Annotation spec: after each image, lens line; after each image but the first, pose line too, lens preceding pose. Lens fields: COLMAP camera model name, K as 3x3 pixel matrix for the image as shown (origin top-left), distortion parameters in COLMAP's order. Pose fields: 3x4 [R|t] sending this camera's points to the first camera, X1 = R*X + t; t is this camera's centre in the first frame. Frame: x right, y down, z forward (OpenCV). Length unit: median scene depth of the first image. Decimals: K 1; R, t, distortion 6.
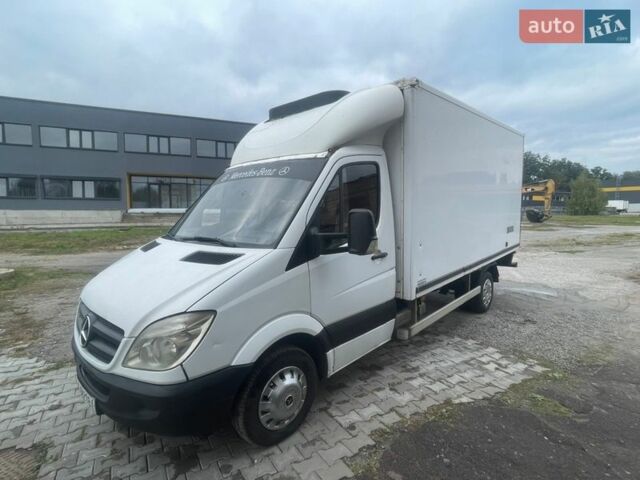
lens RADIAL K [[341.0, 0, 318.2], [0, 341.0, 238.6], [0, 0, 1]] dist [-0.008402, 0.004354]
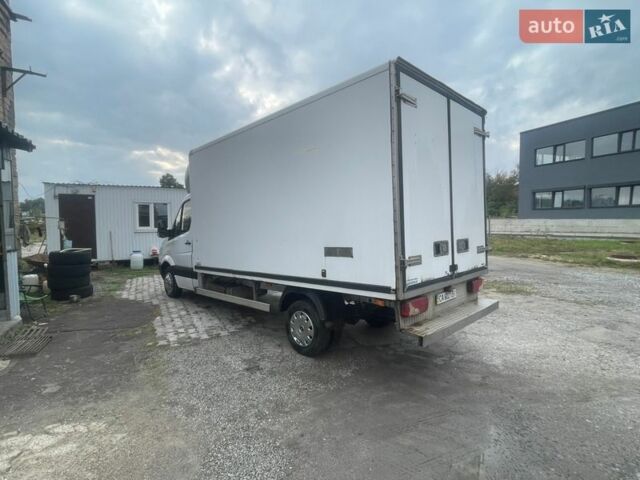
lens RADIAL K [[341.0, 0, 319.5], [0, 341.0, 239.9], [0, 0, 1]] dist [-0.008402, 0.004354]
pose [[-0.033403, 0.061763, -0.997532, 2.202377], [-0.082313, 0.994528, 0.064333, -0.159706], [0.996047, 0.084259, -0.028136, 1.859081]]
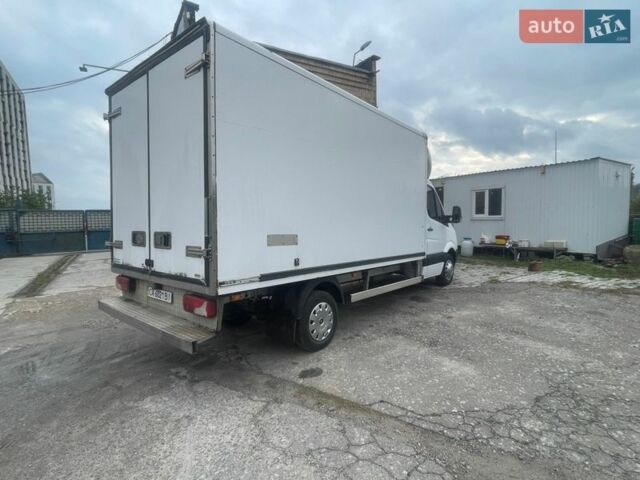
lens RADIAL K [[341.0, 0, 316.3], [0, 341.0, 239.7], [0, 0, 1]] dist [-0.008402, 0.004354]
pose [[-0.998439, 0.032993, -0.045066, 0.493526], [0.025645, 0.987605, 0.154850, -0.248983], [0.049616, 0.153452, -0.986910, 3.398786]]
